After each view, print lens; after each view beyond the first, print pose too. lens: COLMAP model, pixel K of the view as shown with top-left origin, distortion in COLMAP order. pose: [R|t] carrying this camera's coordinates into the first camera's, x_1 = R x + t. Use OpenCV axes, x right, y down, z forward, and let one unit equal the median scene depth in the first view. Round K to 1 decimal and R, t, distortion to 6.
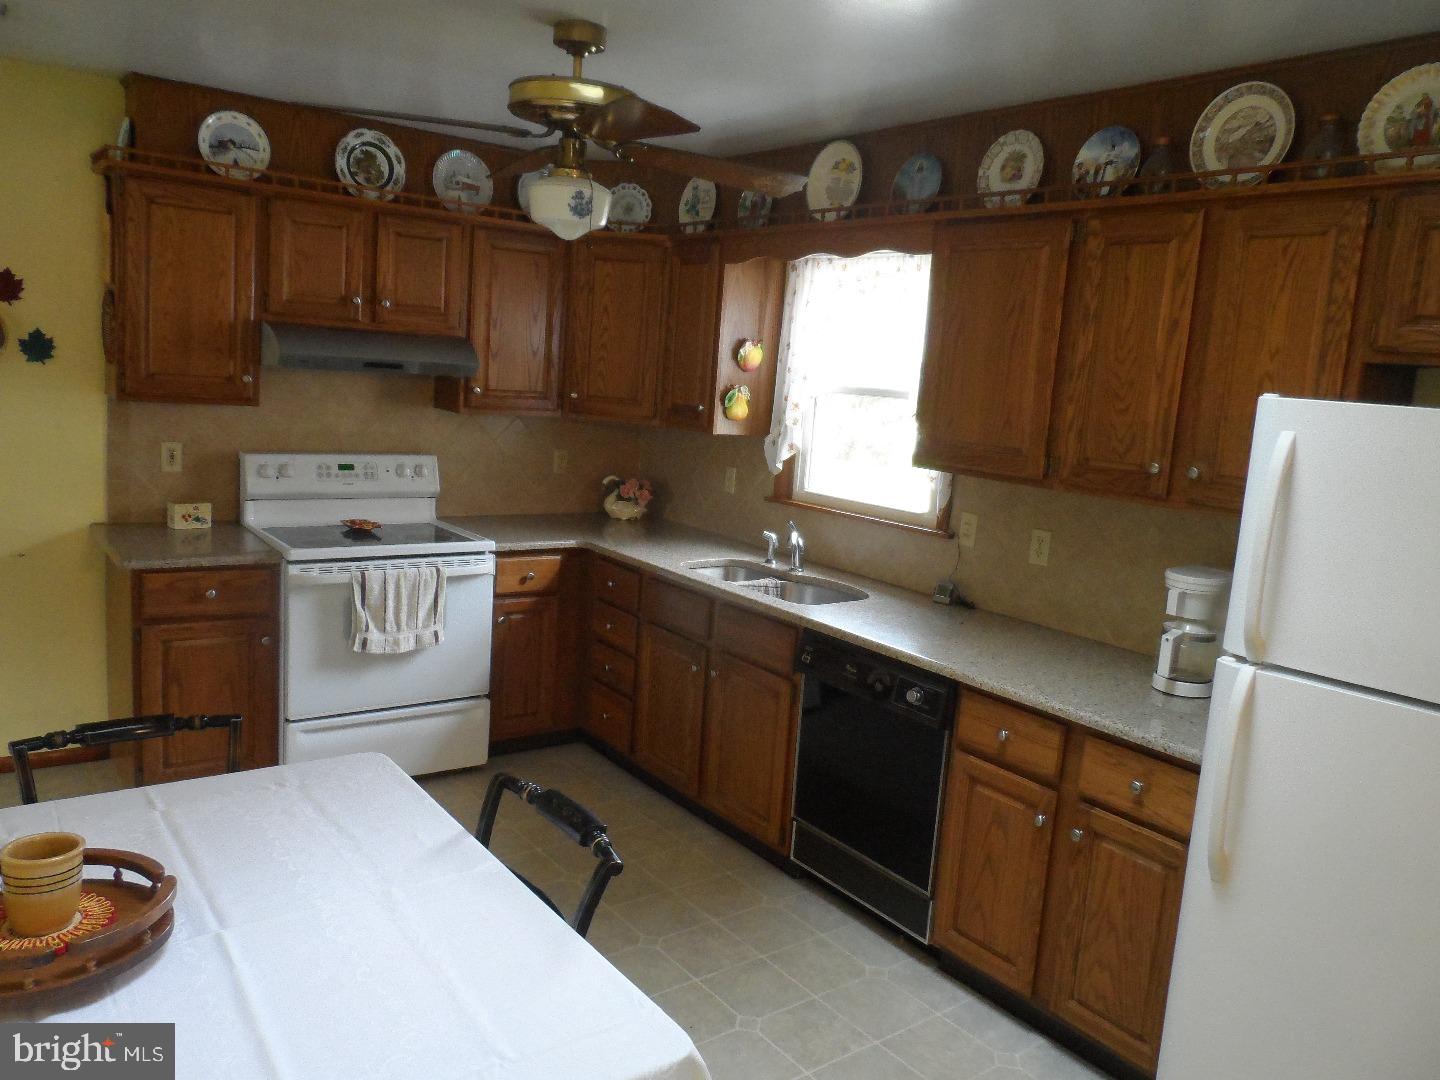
lens RADIAL K [[1083.5, 0, 720.0], [0, 1083.5, 540.0], [0, 0, 1]] dist [-0.002701, -0.003519]
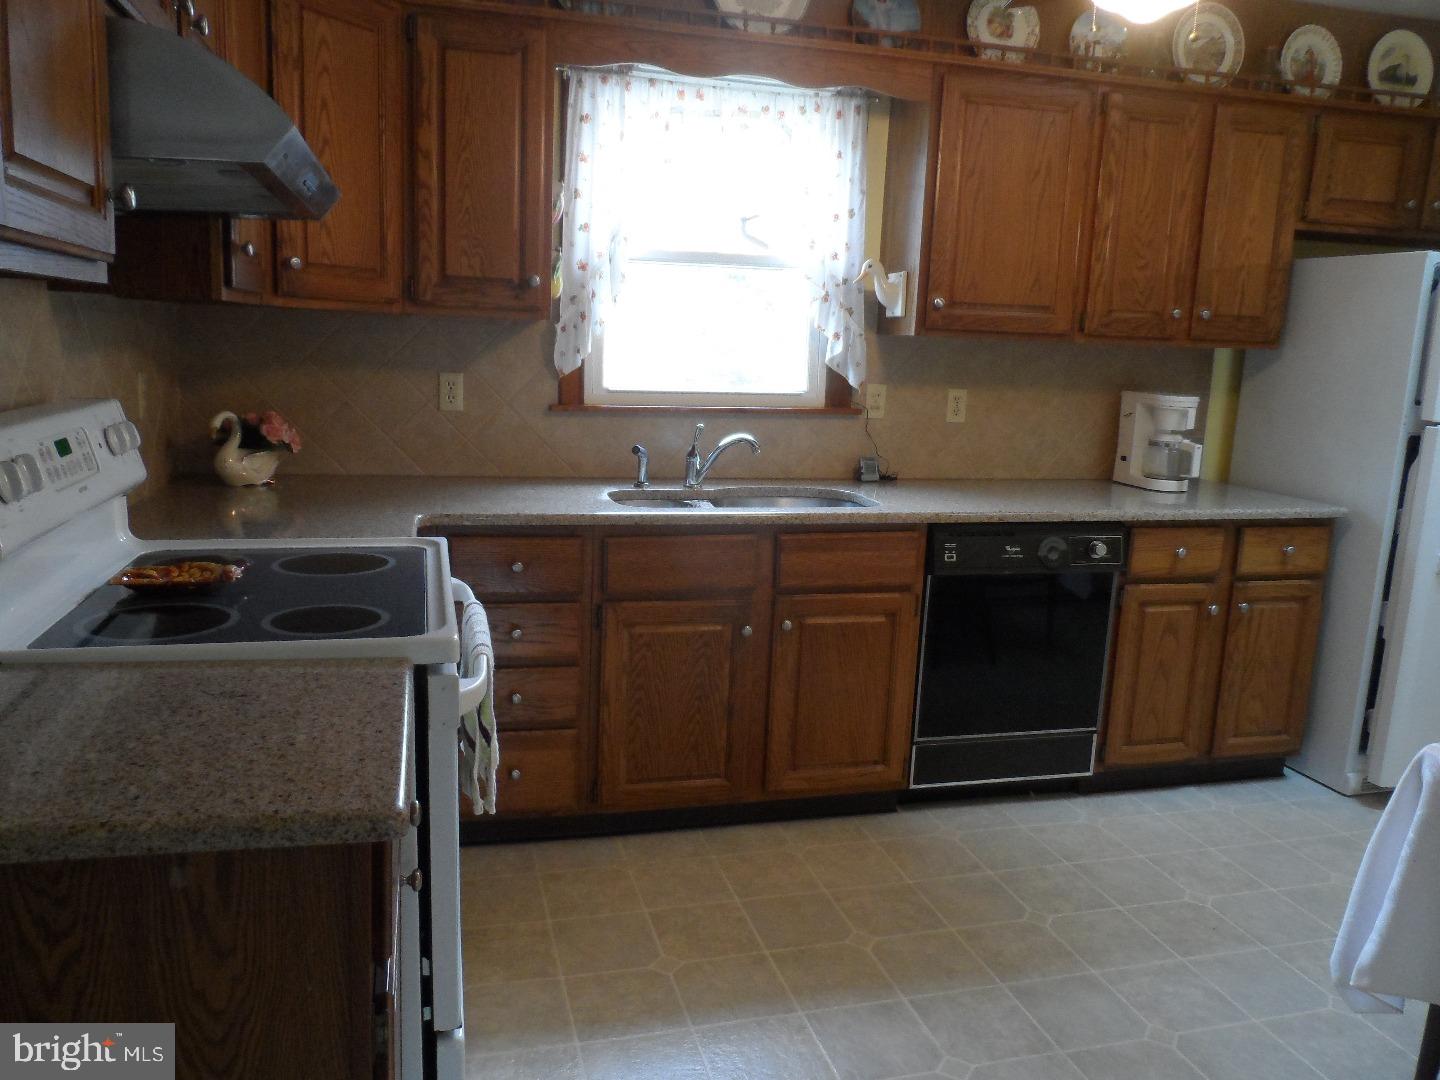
lens RADIAL K [[1083.5, 0, 720.0], [0, 1083.5, 540.0], [0, 0, 1]] dist [-0.002701, -0.003519]
pose [[0.370486, -0.222981, 0.901676, -0.899026], [0.141107, 0.973001, 0.182640, -0.106257], [-0.918057, 0.059567, 0.391948, 0.940898]]
